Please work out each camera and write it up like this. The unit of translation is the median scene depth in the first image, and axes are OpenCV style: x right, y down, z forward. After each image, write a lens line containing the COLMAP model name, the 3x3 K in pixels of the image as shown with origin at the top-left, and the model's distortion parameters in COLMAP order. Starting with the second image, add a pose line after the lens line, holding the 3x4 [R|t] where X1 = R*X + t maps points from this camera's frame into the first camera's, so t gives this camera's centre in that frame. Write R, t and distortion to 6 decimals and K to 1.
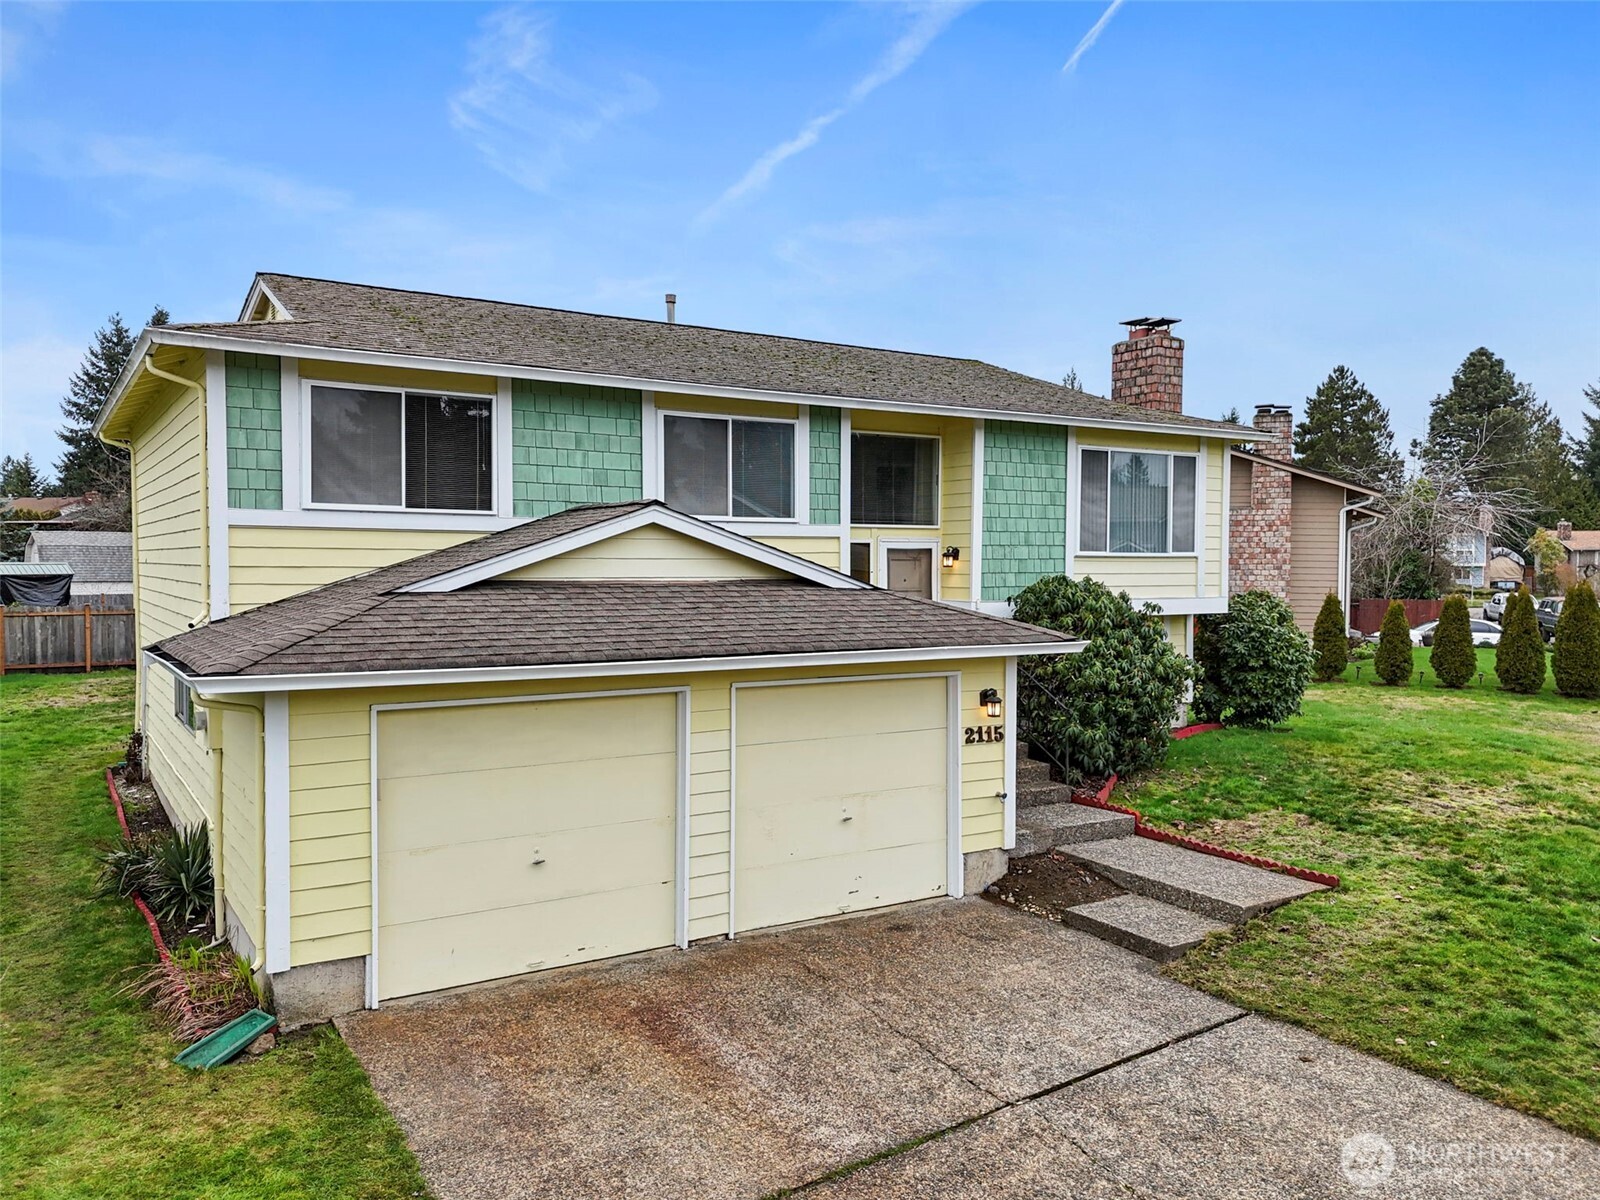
lens RADIAL K [[1201.5, 0, 794.9], [0, 1201.5, 585.9], [0, 0, 1]] dist [0.044542, -0.019029]
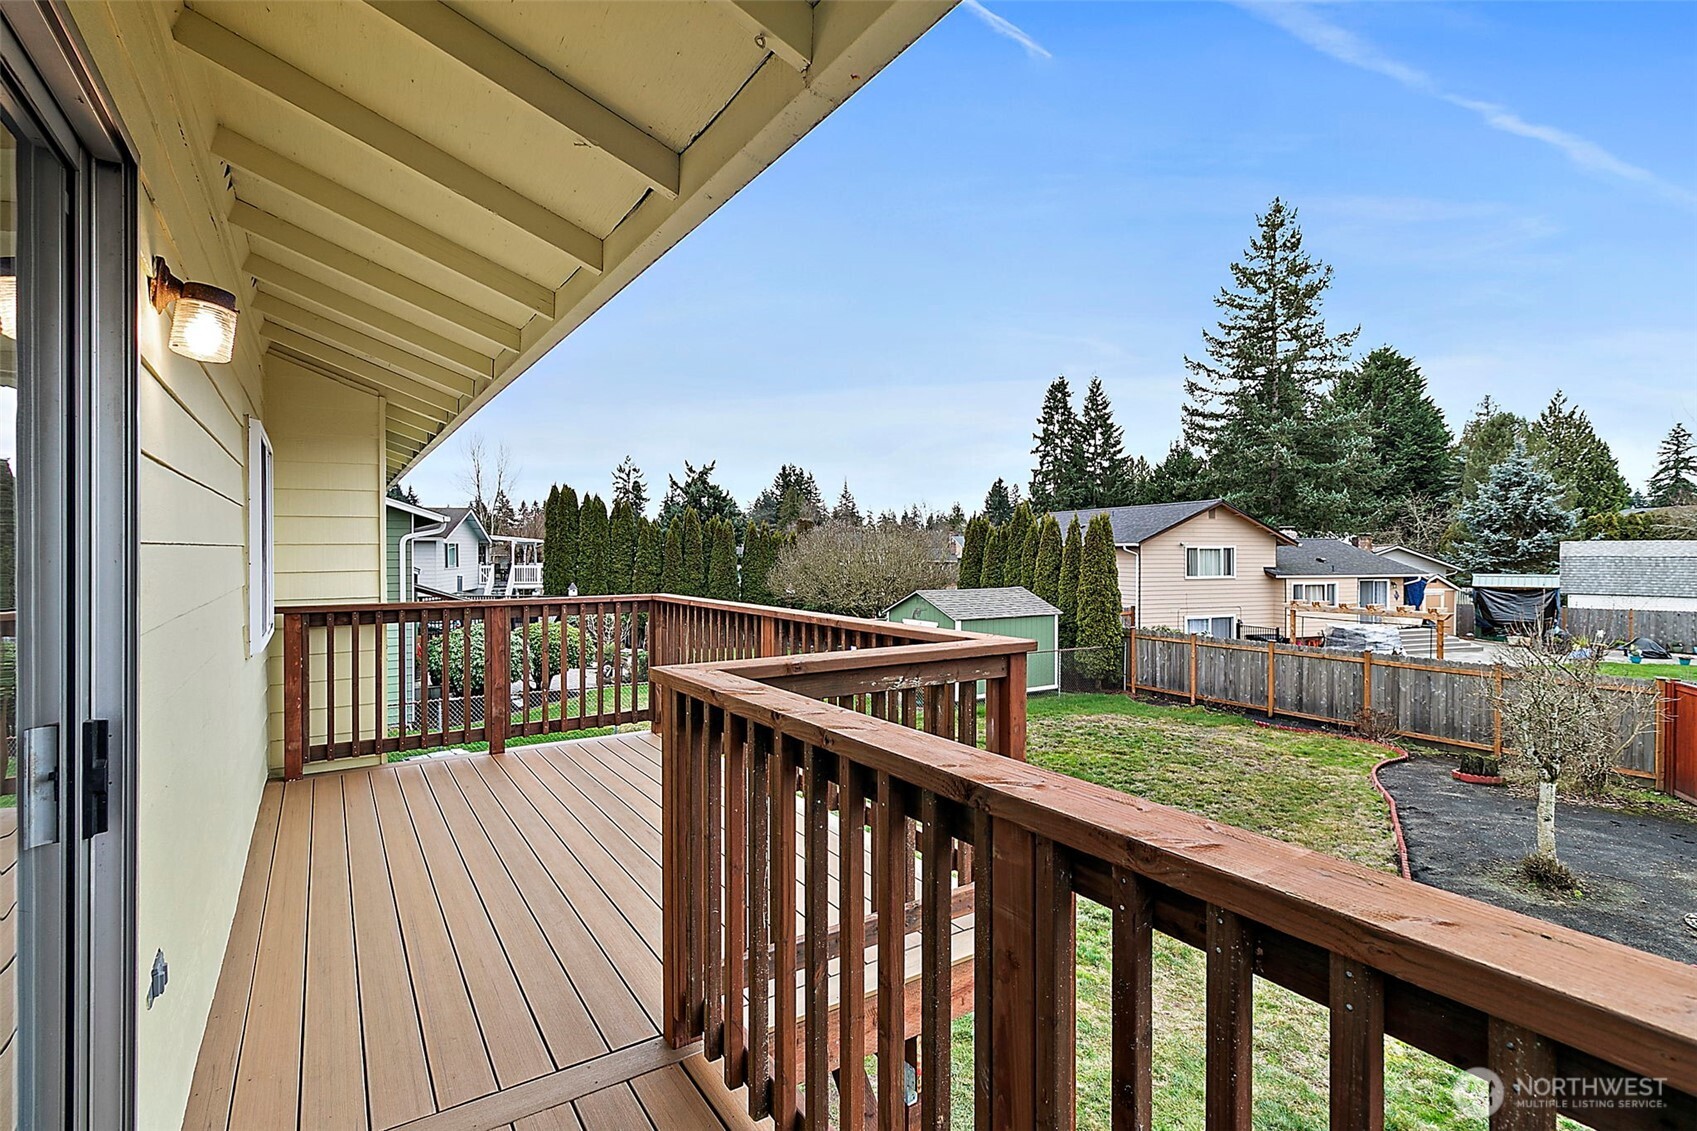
lens RADIAL K [[796.0, 0, 845.7], [0, 796.0, 557.5], [0, 0, 1]] dist [-0.003258, 0.002391]
pose [[0.027492, 0.004525, -0.999612, 0.090333], [-0.022245, 0.999745, 0.003914, -0.095695], [0.999374, 0.022129, 0.027586, 1.628834]]
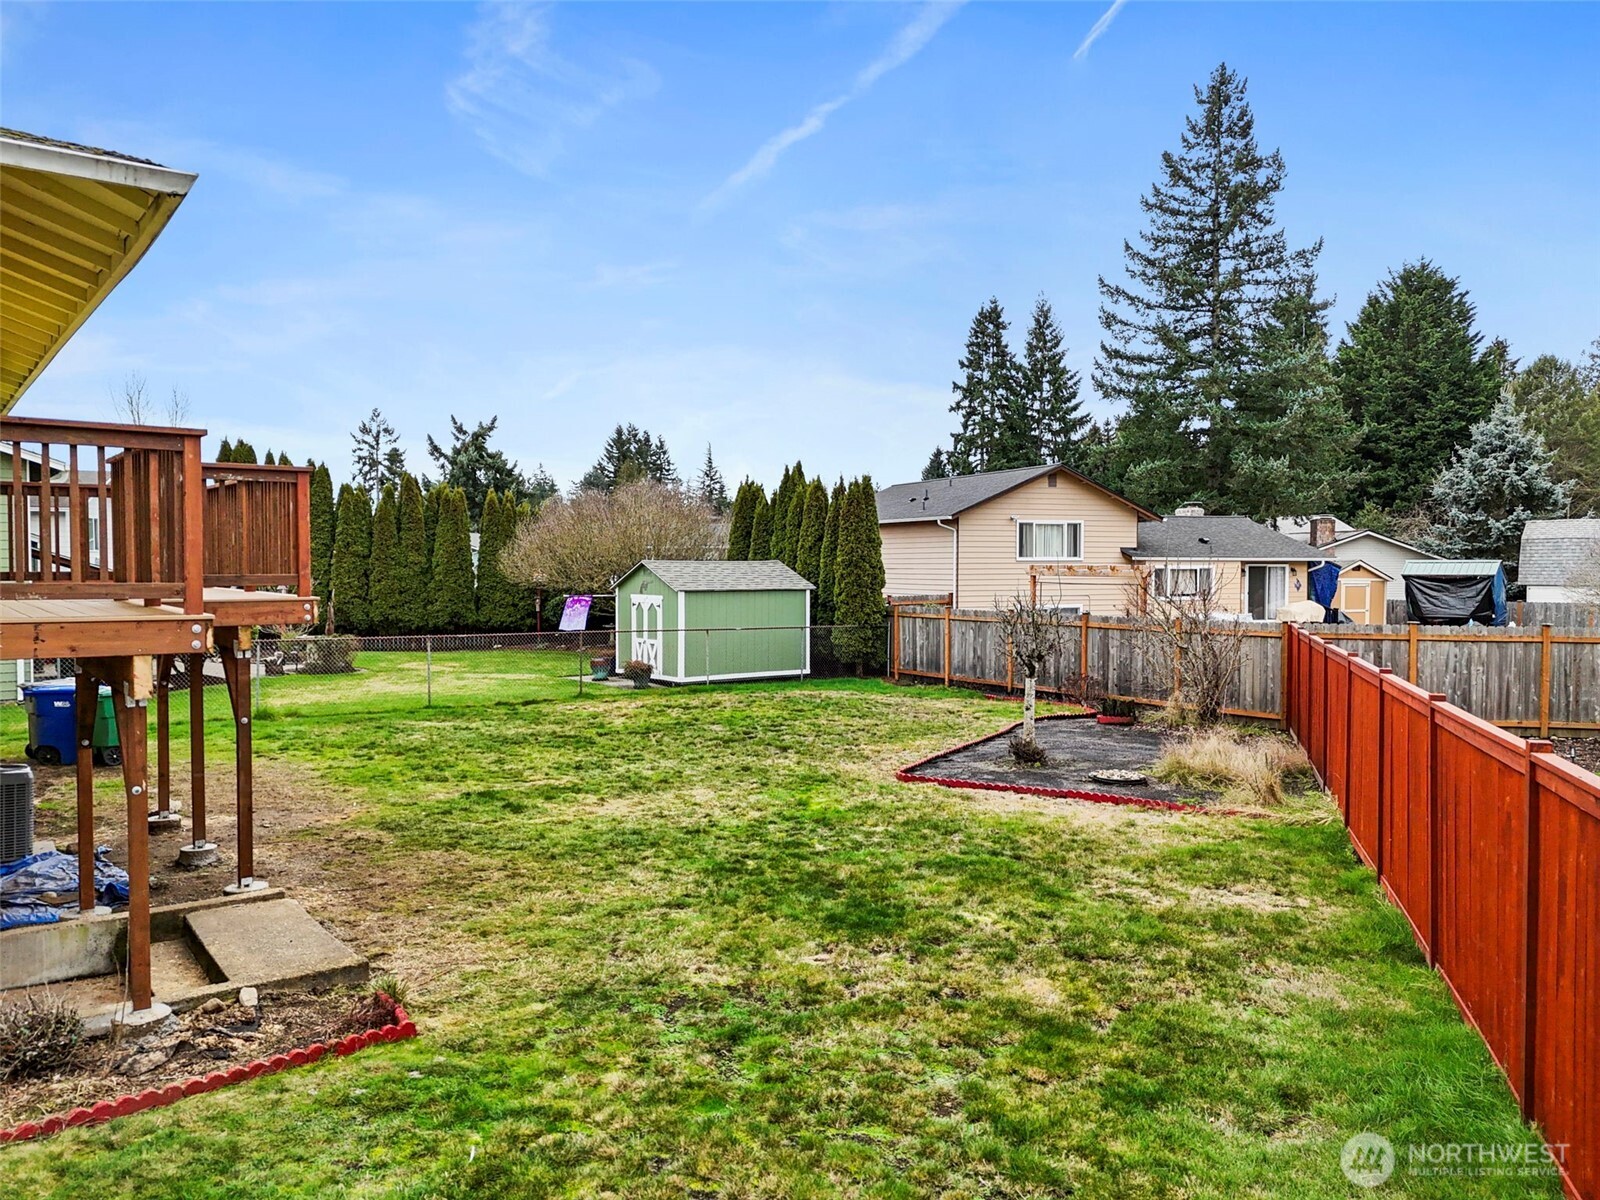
lens RADIAL K [[1201.5, 0, 791.2], [0, 1201.5, 604.9], [0, 0, 1]] dist [0.044542, -0.019029]
pose [[0.080528, 0.034289, -0.996162, 0.567912], [-0.023089, 0.999204, 0.032527, -0.028296], [0.996485, 0.020381, 0.081256, 1.886554]]
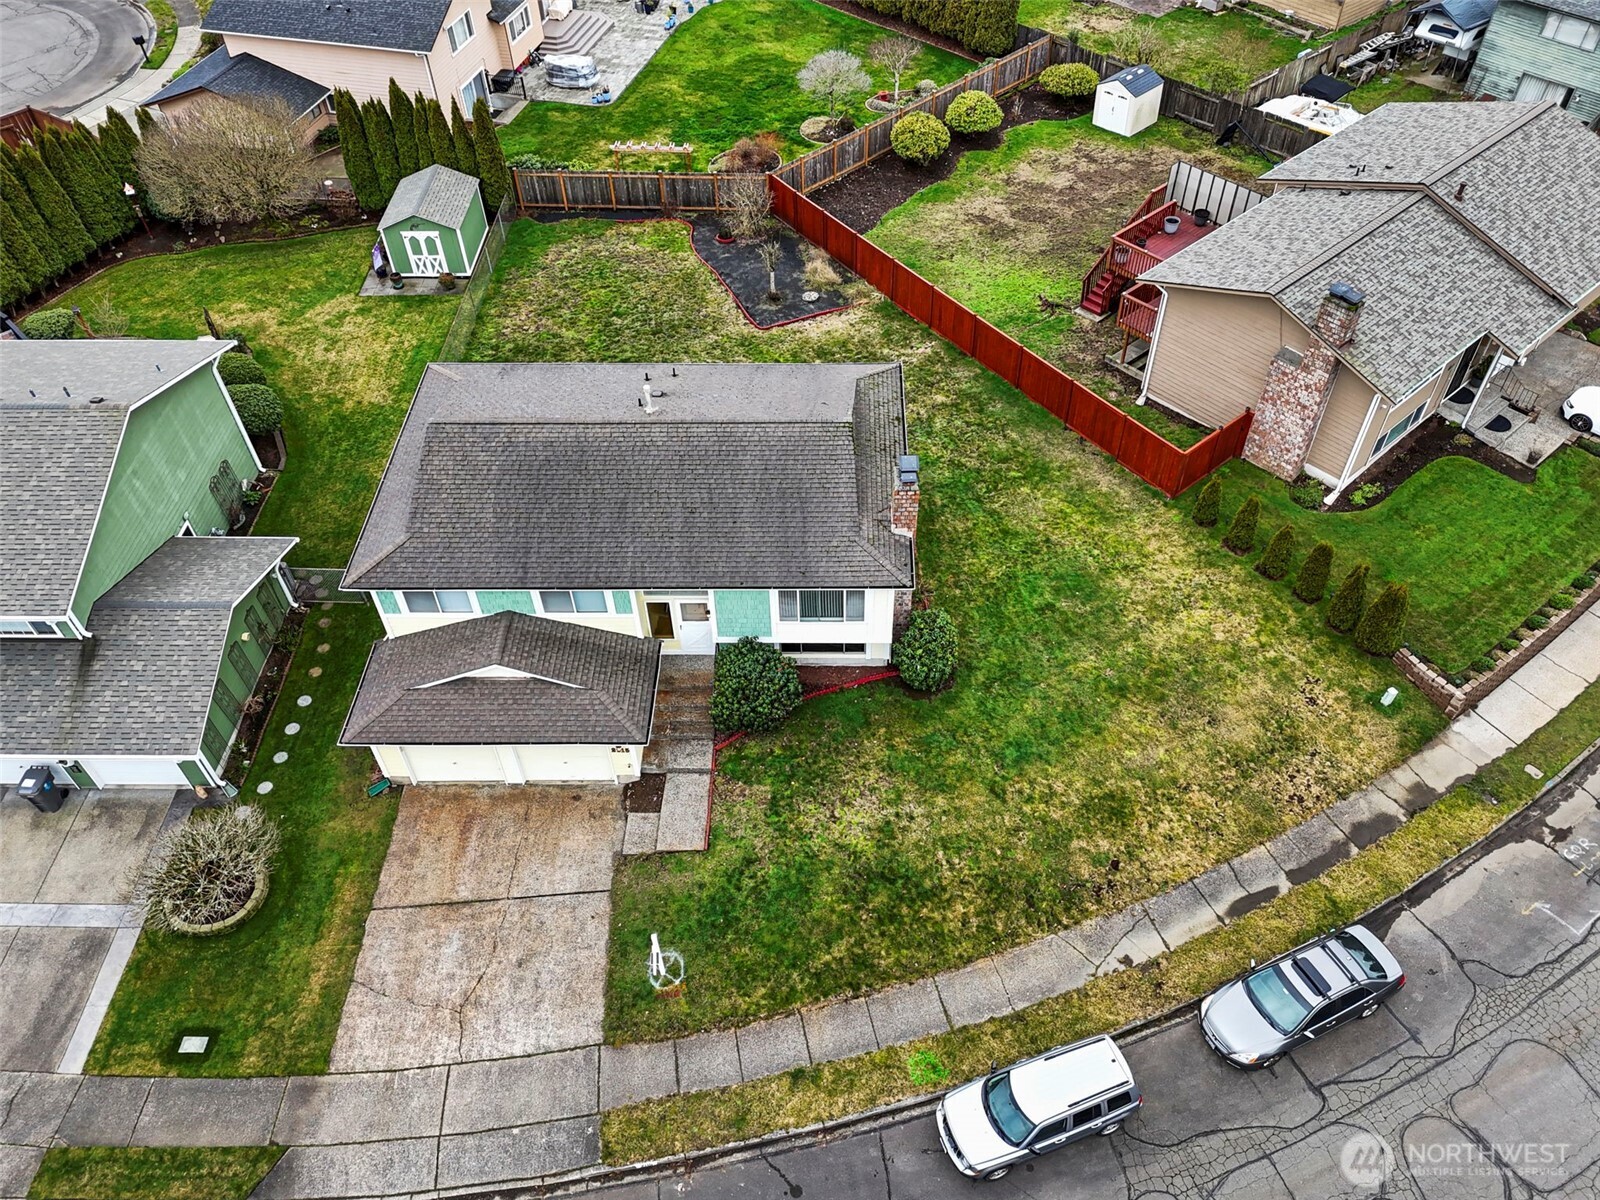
lens RADIAL K [[1201.5, 0, 786.1], [0, 1201.5, 578.2], [0, 0, 1]] dist [0.044542, -0.019029]
pose [[0.836147, 0.369144, -0.405698, 1.087129], [0.021193, 0.717347, 0.696394, -1.544353], [0.548096, -0.590886, 0.591984, -0.115973]]
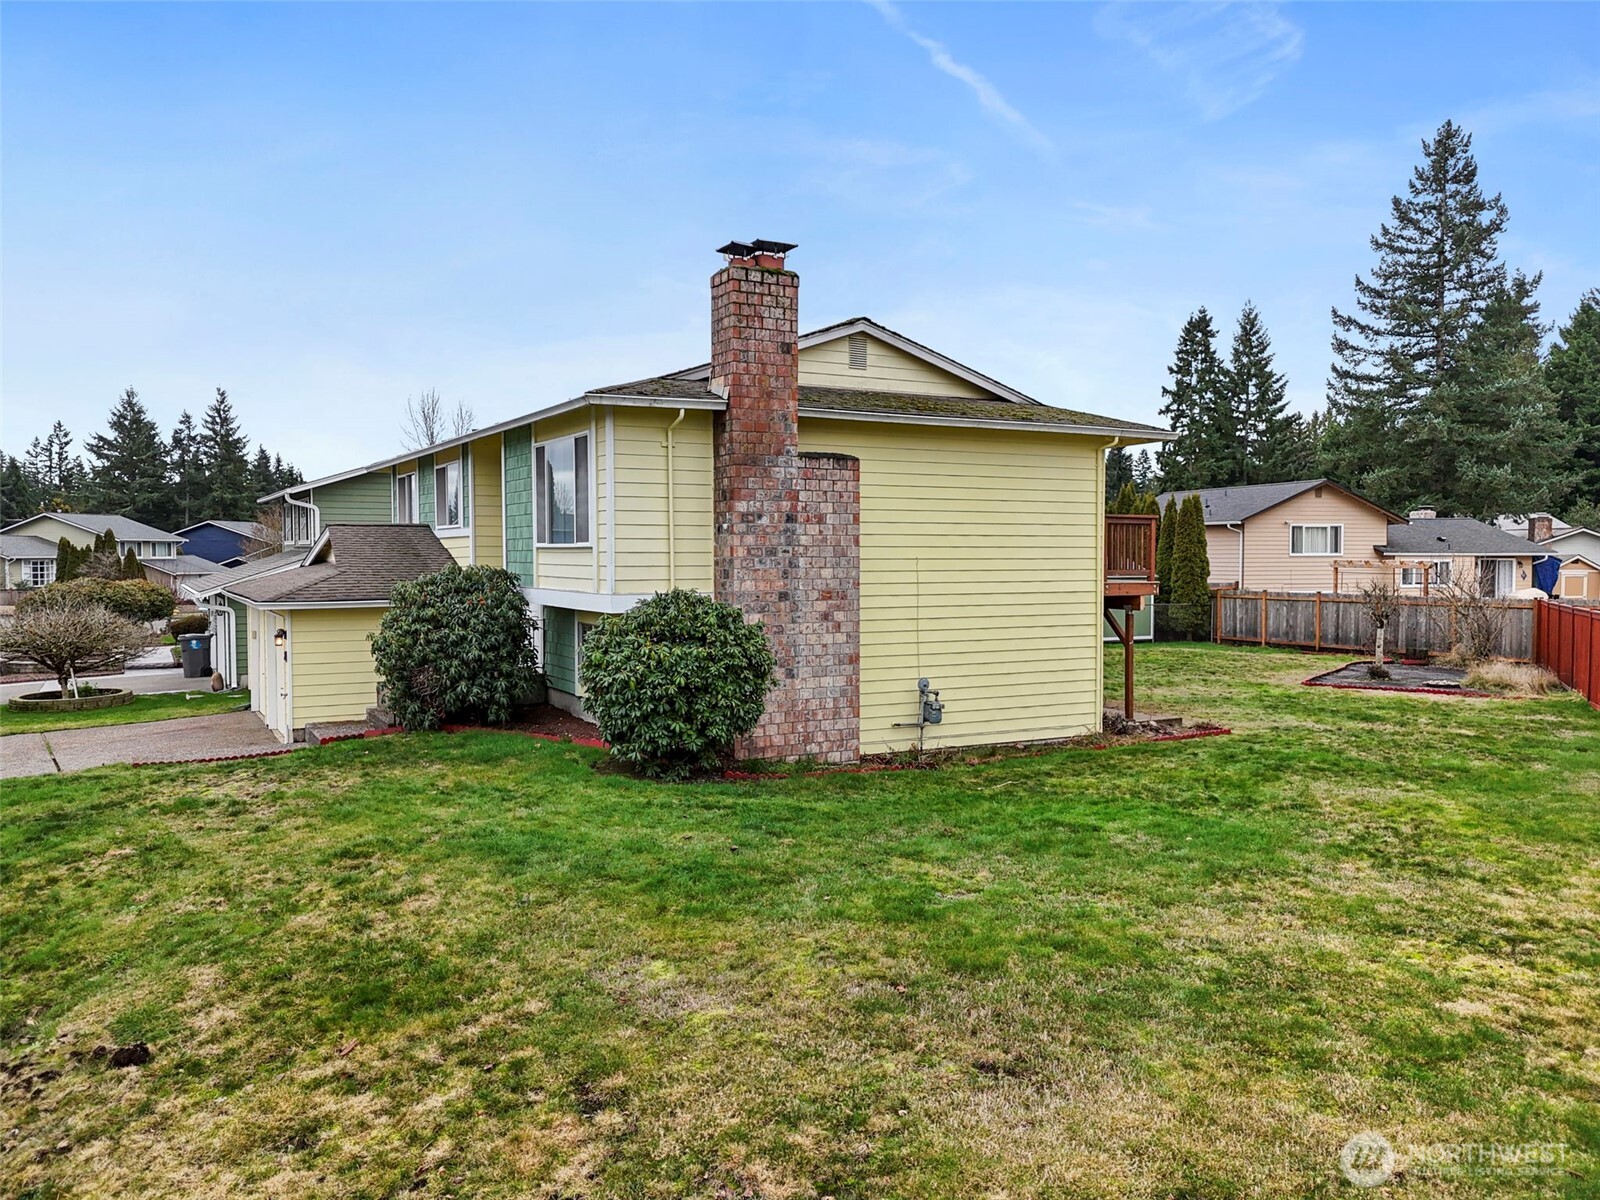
lens RADIAL K [[1201.5, 0, 802.0], [0, 1201.5, 603.1], [0, 0, 1]] dist [0.044542, -0.019029]
pose [[-0.039163, 0.039250, -0.998462, 1.393916], [-0.021660, 0.998960, 0.040119, -0.025765], [0.998998, 0.023197, -0.038272, 1.373290]]
